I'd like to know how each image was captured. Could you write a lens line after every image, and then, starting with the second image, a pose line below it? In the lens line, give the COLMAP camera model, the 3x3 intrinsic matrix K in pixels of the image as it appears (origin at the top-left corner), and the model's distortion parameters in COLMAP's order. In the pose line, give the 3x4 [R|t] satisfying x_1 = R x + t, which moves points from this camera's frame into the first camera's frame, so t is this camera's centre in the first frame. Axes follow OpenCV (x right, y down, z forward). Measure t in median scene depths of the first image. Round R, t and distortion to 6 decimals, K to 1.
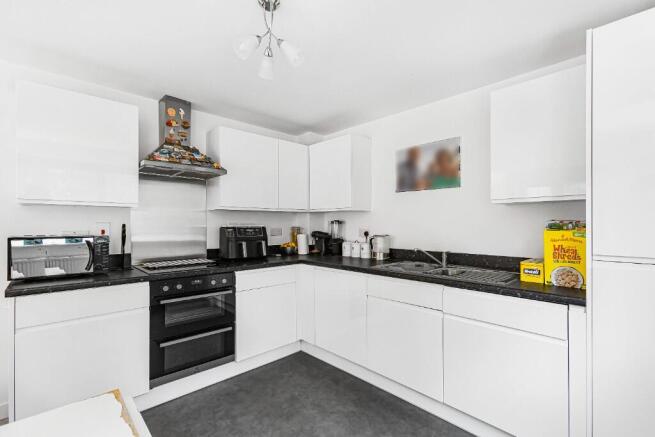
lens RADIAL K [[295.4, 0, 327.5], [0, 295.4, 218.5], [0, 0, 1]] dist [0.000151, 0.000153]
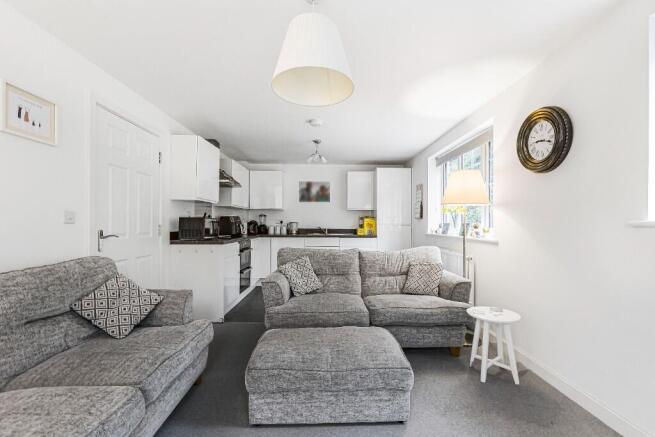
lens RADIAL K [[288.8, 0, 327.5], [0, 288.8, 218.5], [0, 0, 1]] dist [0.001319, 0.000301]
pose [[0.676003, 0.020315, 0.736619, -1.209470], [-0.016627, 0.999786, -0.012314, 0.054569], [-0.736711, -0.003923, 0.676196, -0.560952]]
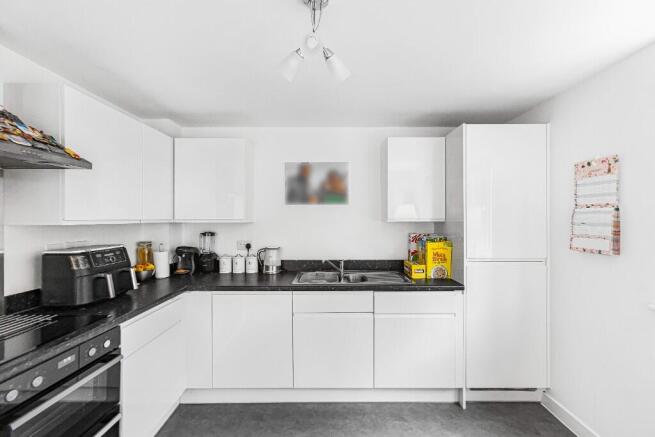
lens RADIAL K [[288.8, 0, 327.5], [0, 288.8, 218.5], [0, 0, 1]] dist [0.001319, 0.000301]
pose [[0.695409, 0.003576, 0.718606, -0.402244], [-0.009921, 0.999940, 0.004625, -0.049296], [-0.718546, -0.010346, 0.695402, 0.220335]]
